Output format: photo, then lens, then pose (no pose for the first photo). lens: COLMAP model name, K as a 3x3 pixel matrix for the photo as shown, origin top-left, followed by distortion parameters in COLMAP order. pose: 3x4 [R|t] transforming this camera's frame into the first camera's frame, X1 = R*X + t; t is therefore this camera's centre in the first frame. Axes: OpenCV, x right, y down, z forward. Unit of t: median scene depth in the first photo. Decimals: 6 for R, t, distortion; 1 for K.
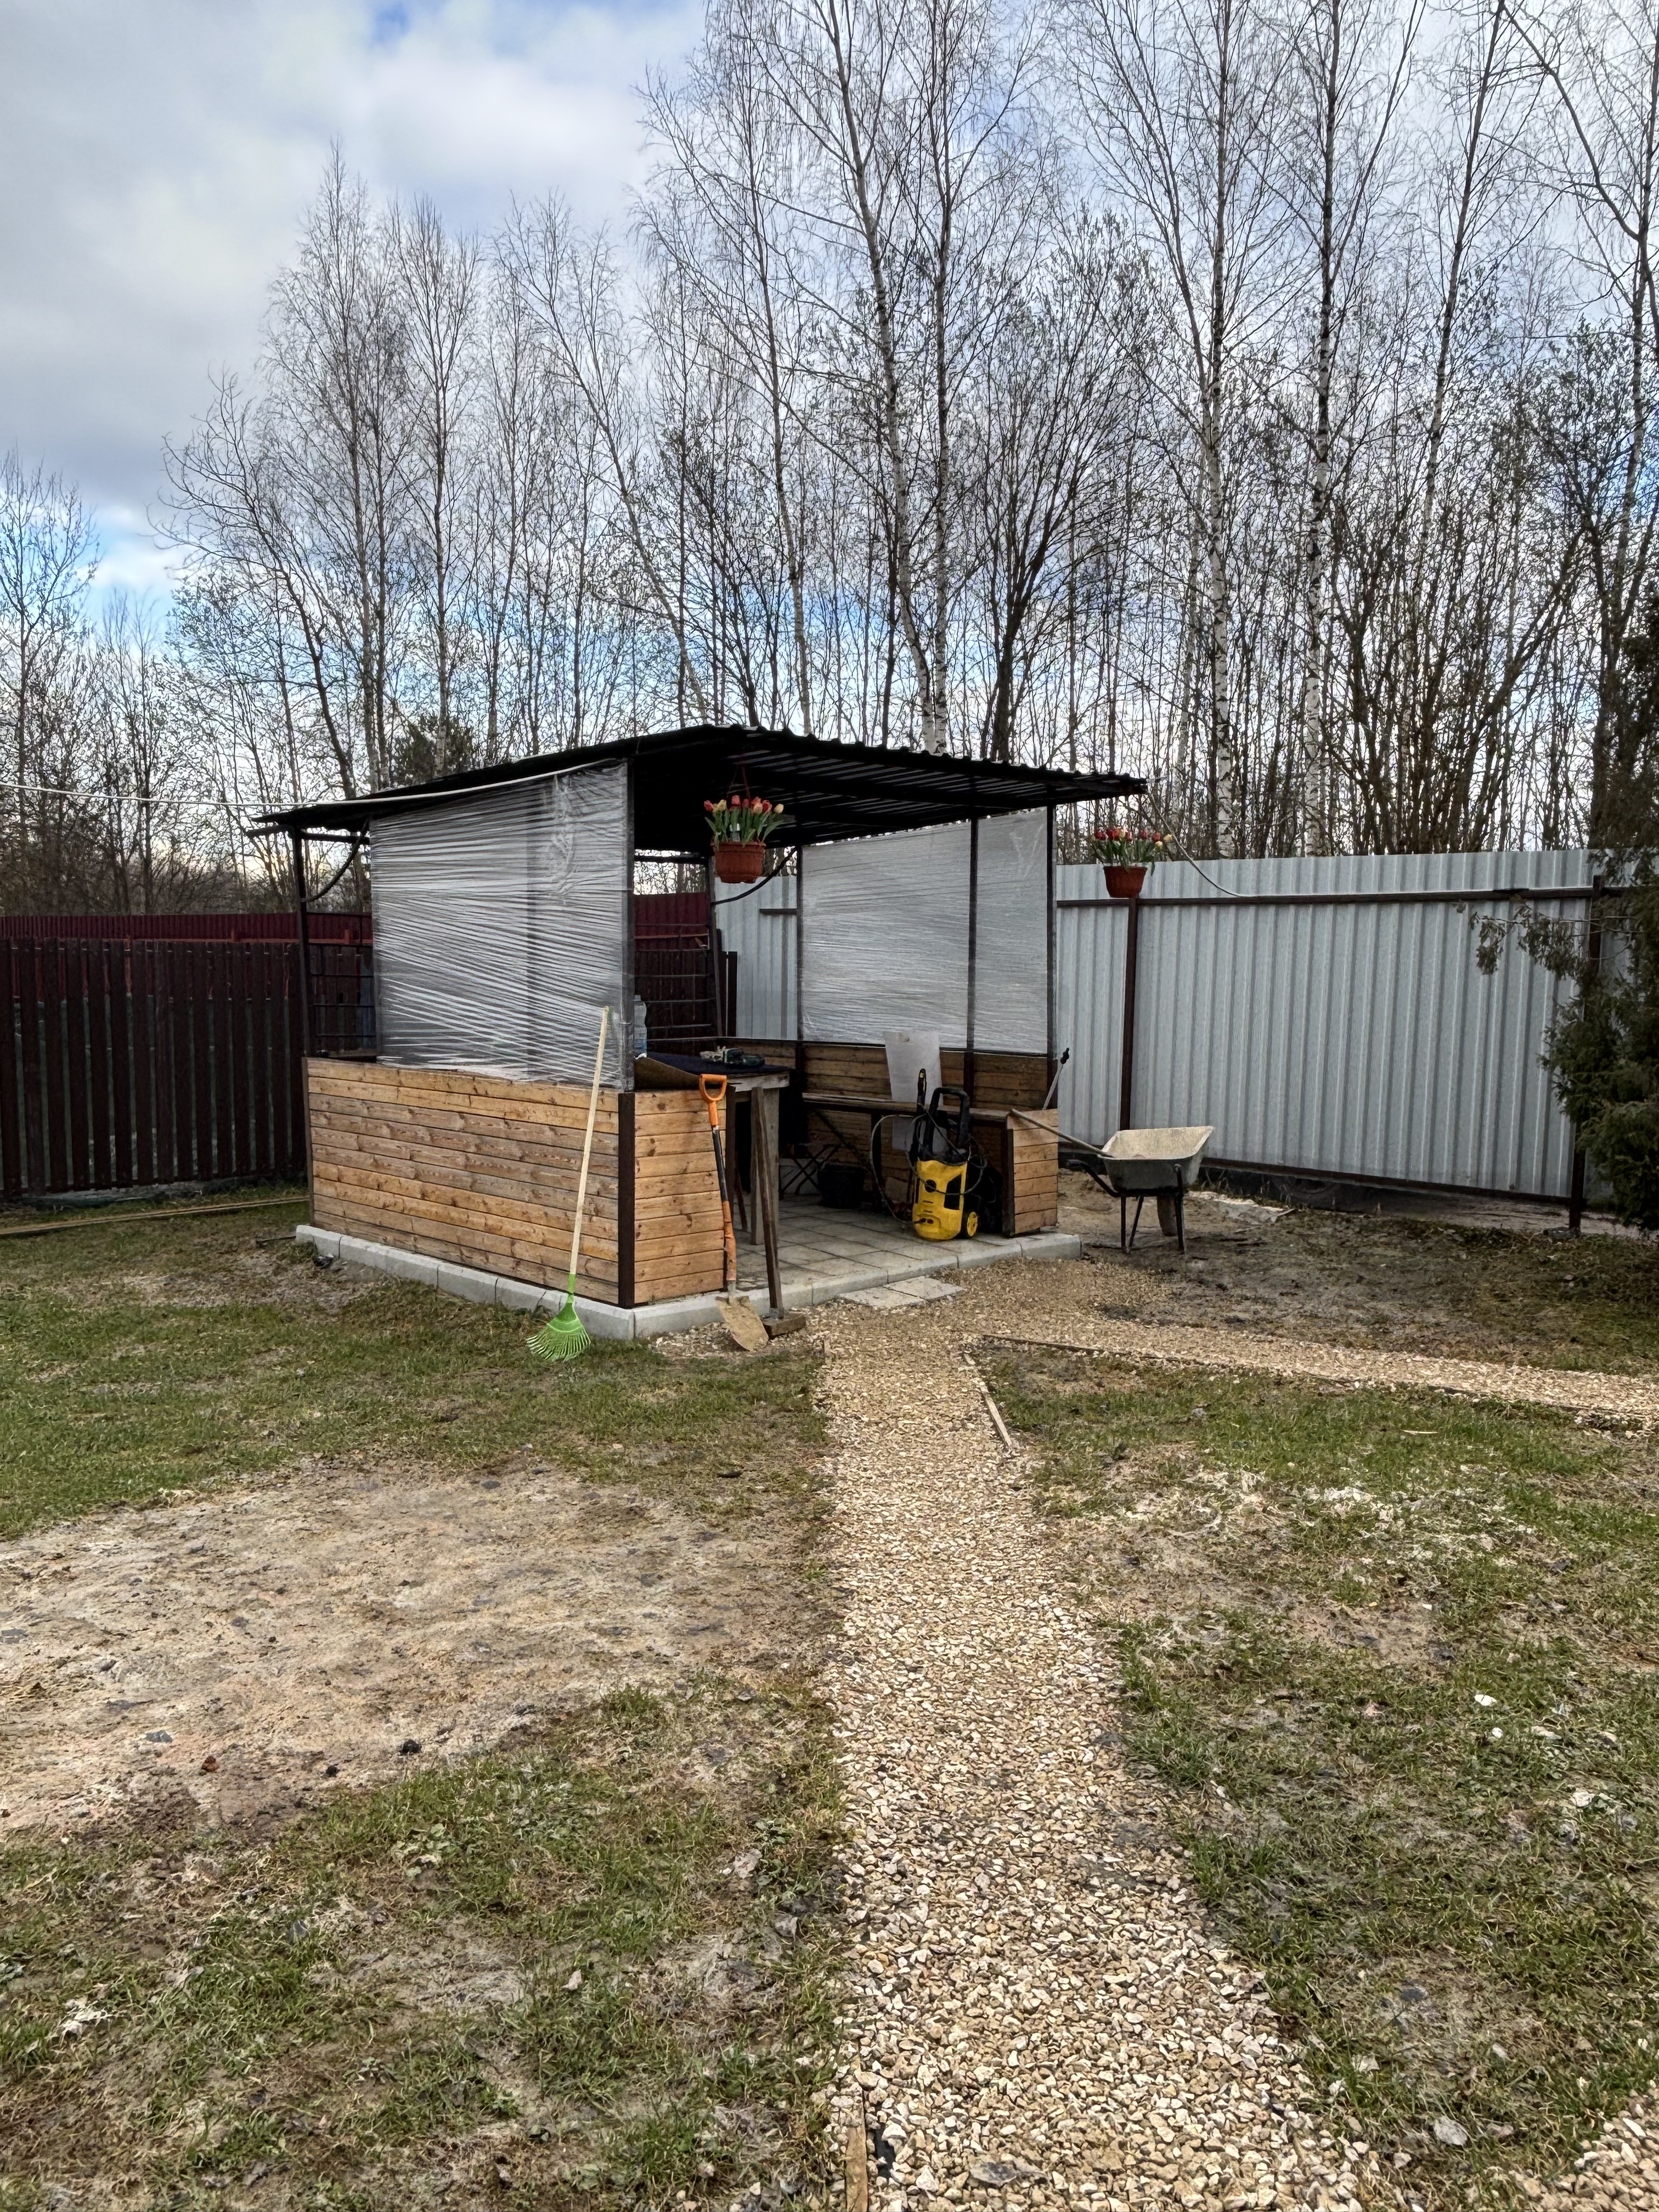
lens RADIAL K [[1674.2, 0, 815.4], [0, 1674.2, 1100.9], [0, 0, 1]] dist [0.028950, -0.028052]
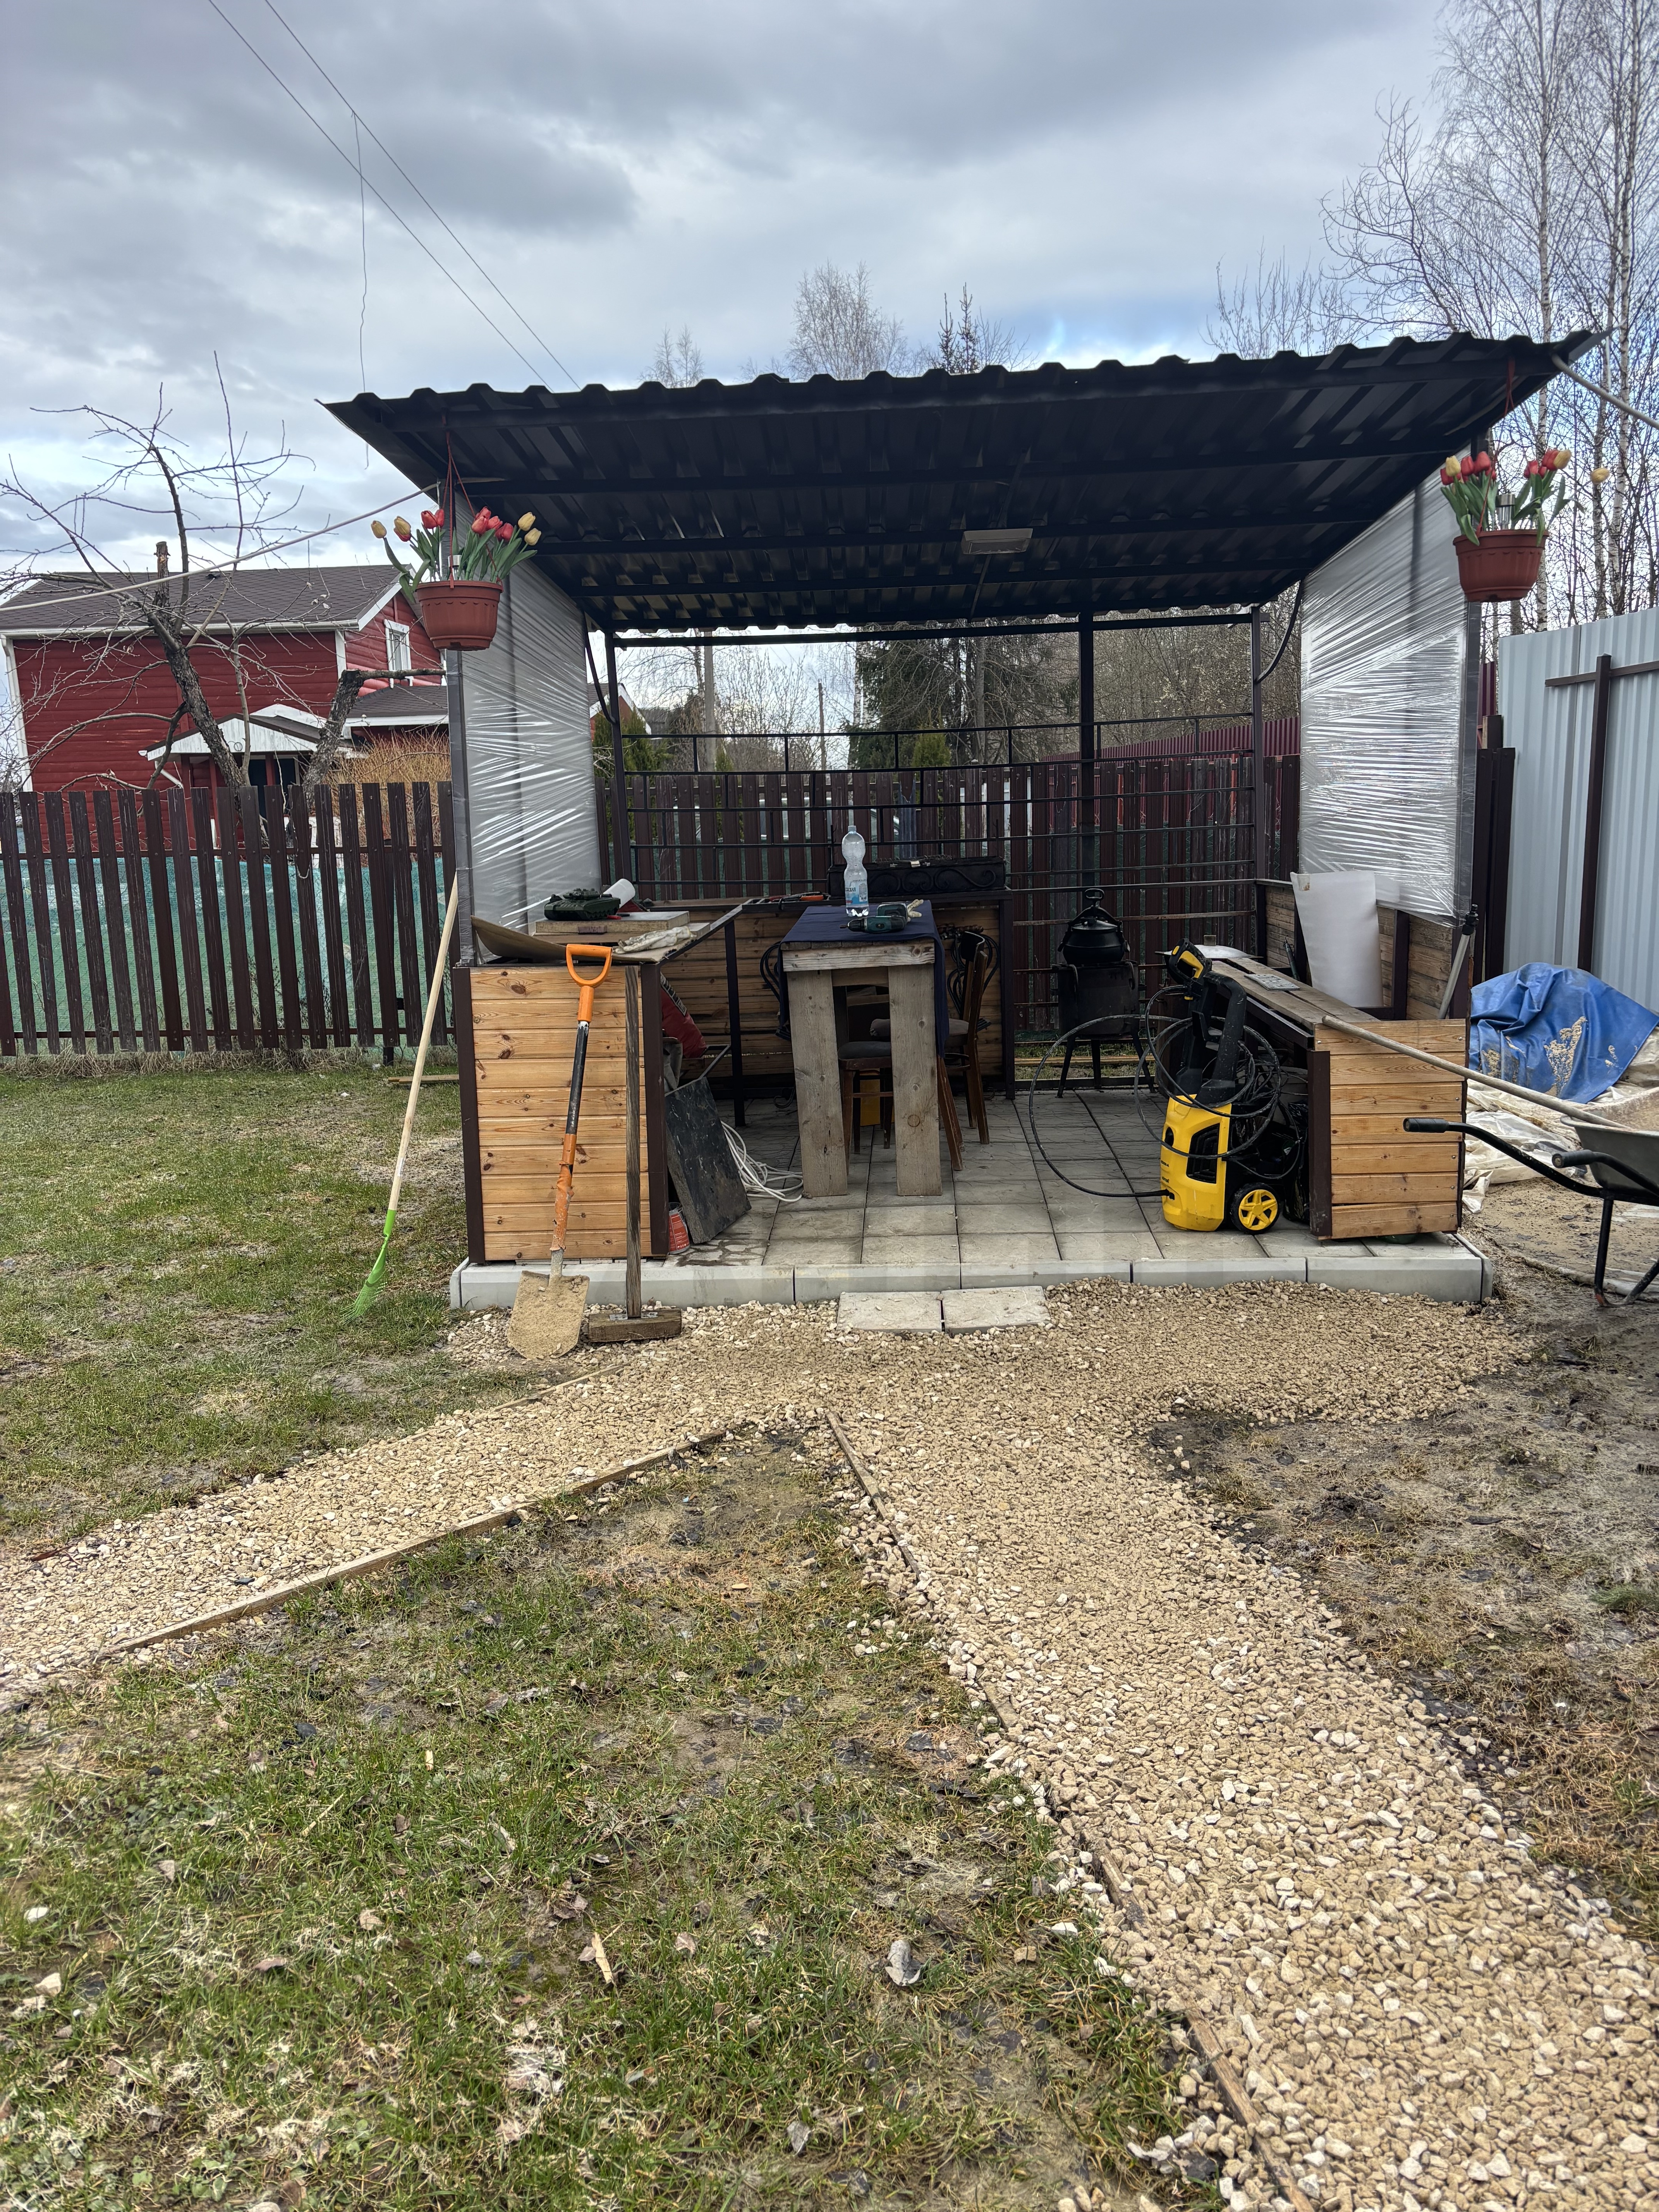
lens RADIAL K [[1701.7, 0, 828.8], [0, 1701.7, 1111.4], [0, 0, 1]] dist [0.035531, -0.003116]
pose [[0.687047, 0.100881, -0.719575, 0.421828], [-0.024690, 0.992985, 0.115637, -0.026000], [0.726193, -0.061682, 0.684718, 0.492439]]
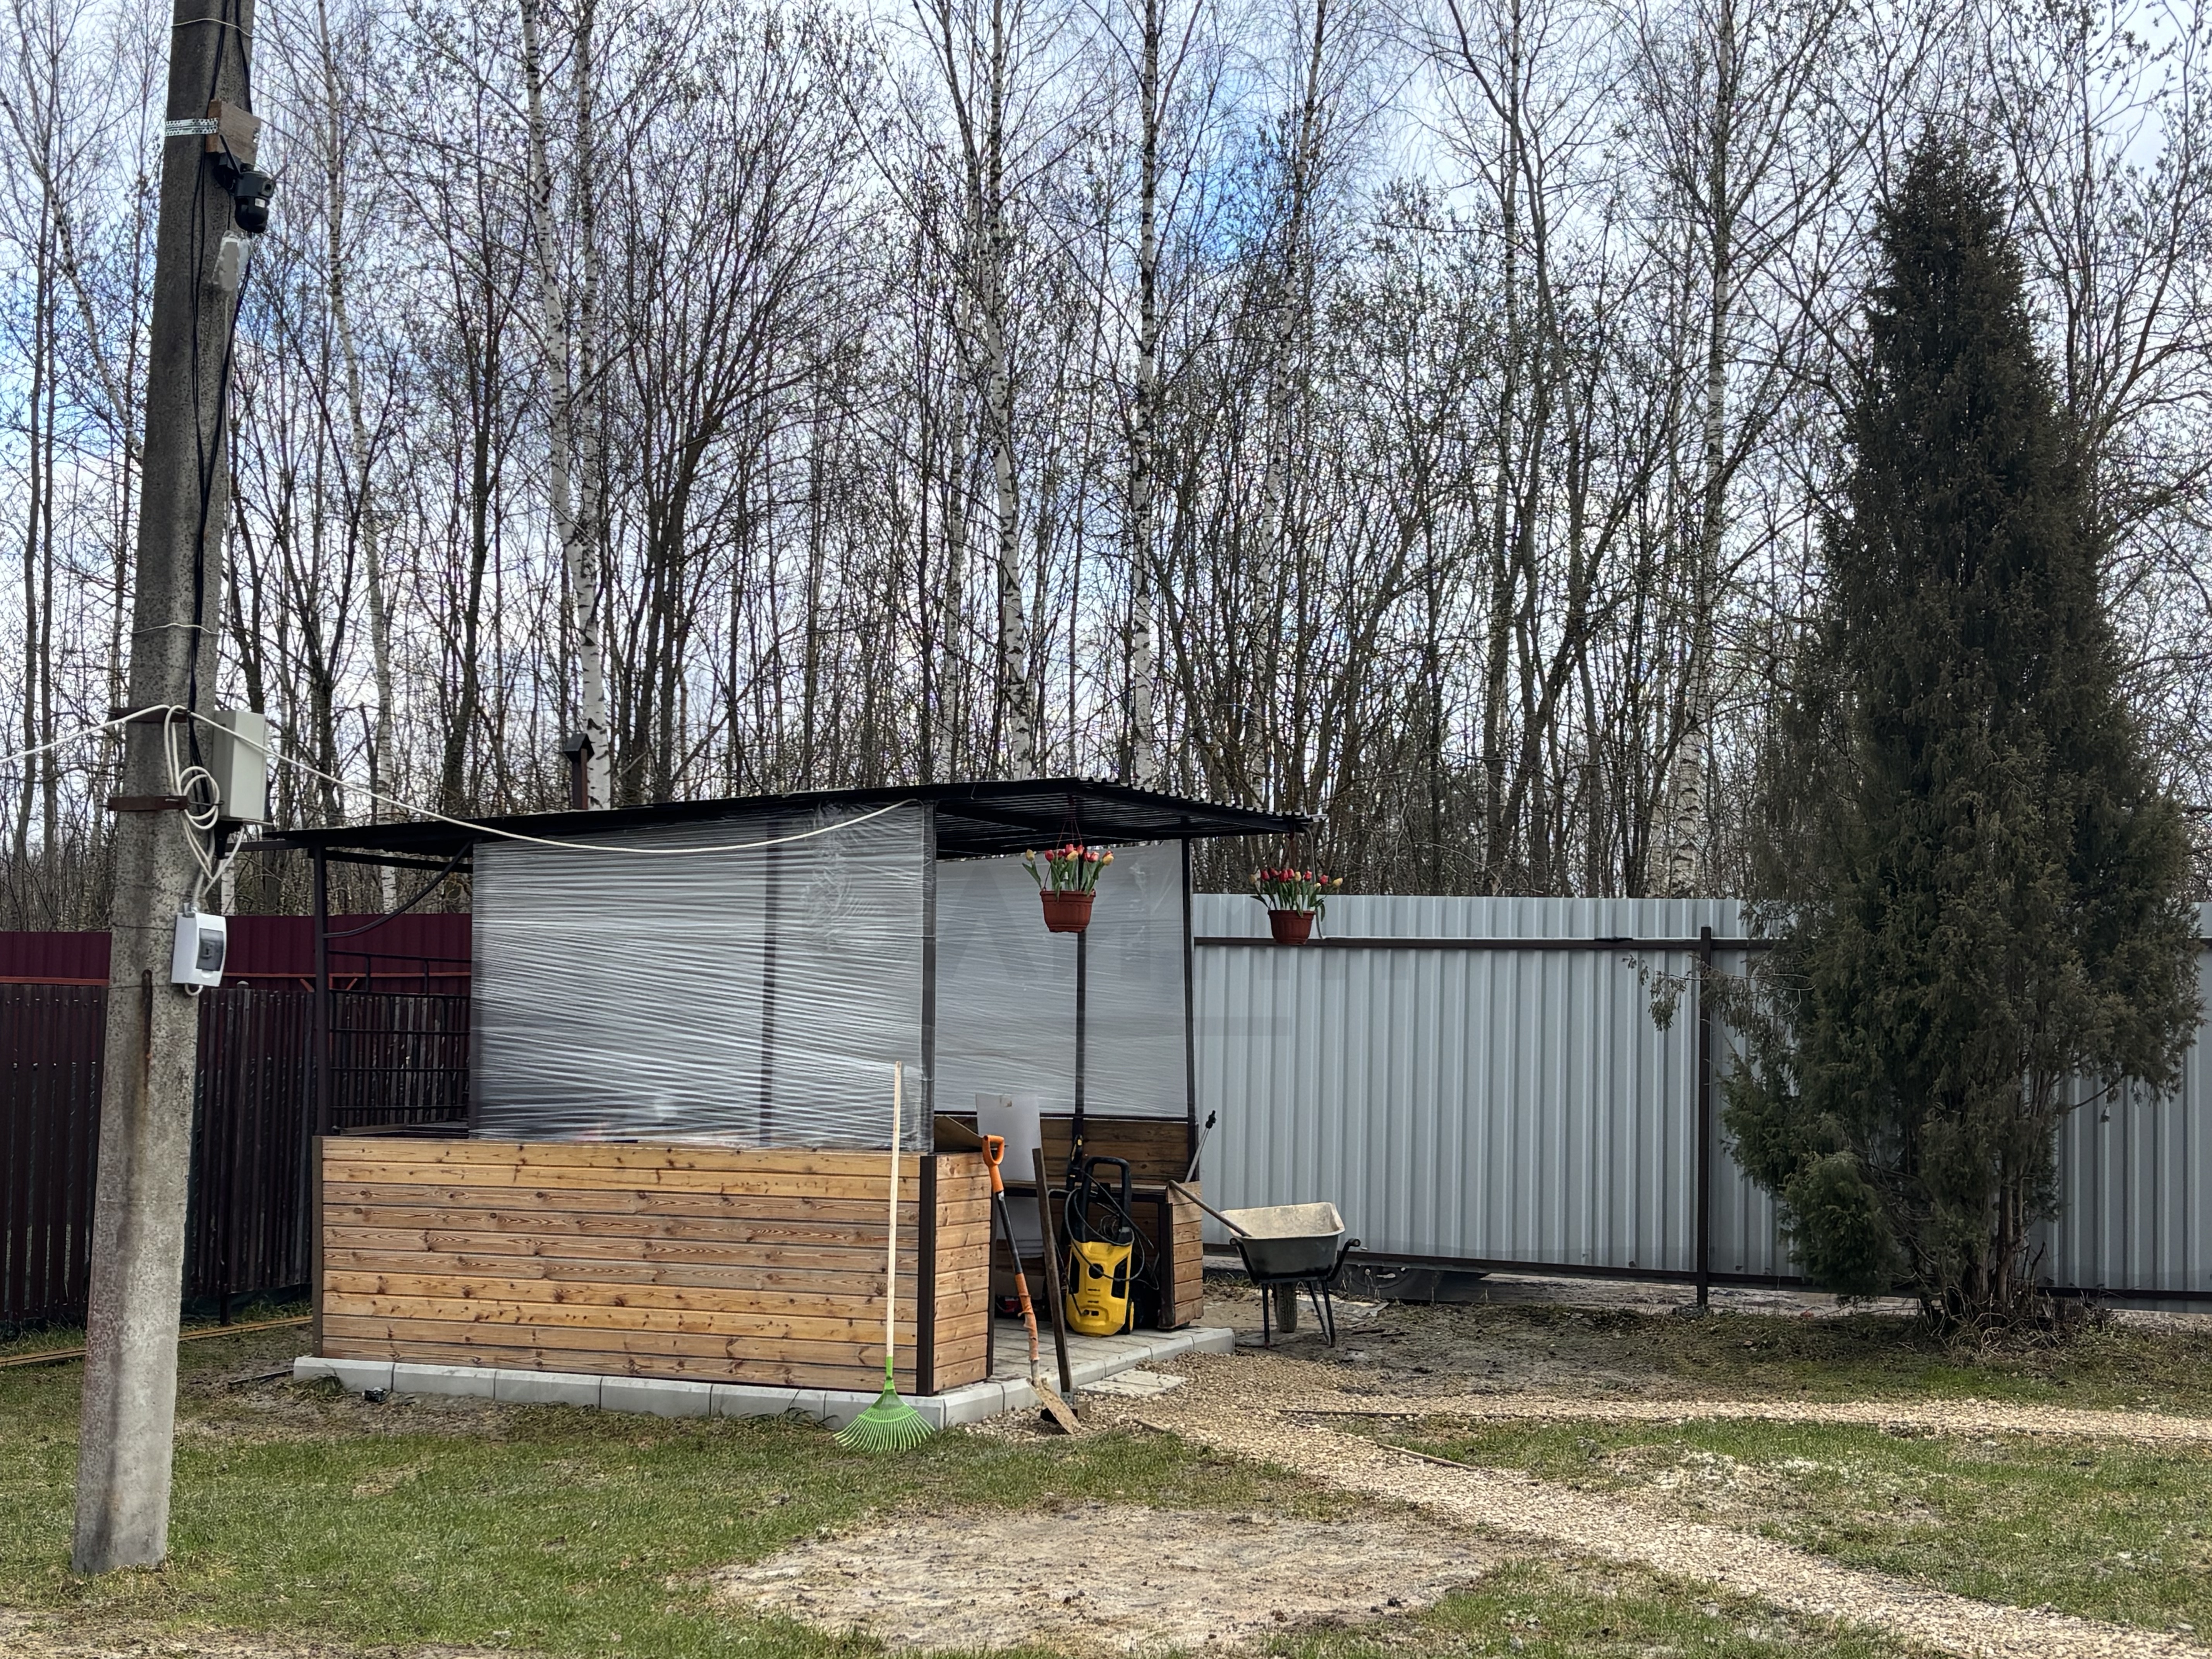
lens RADIAL K [[3049.5, 0, 1085.8], [0, 3049.5, 833.1], [0, 0, 1]] dist [0.116186, 0.000000]
pose [[0.922383, 0.025214, 0.385453, -0.551193], [0.028555, 0.990686, -0.133137, 0.036607], [-0.385220, 0.133810, 0.913072, -0.473606]]
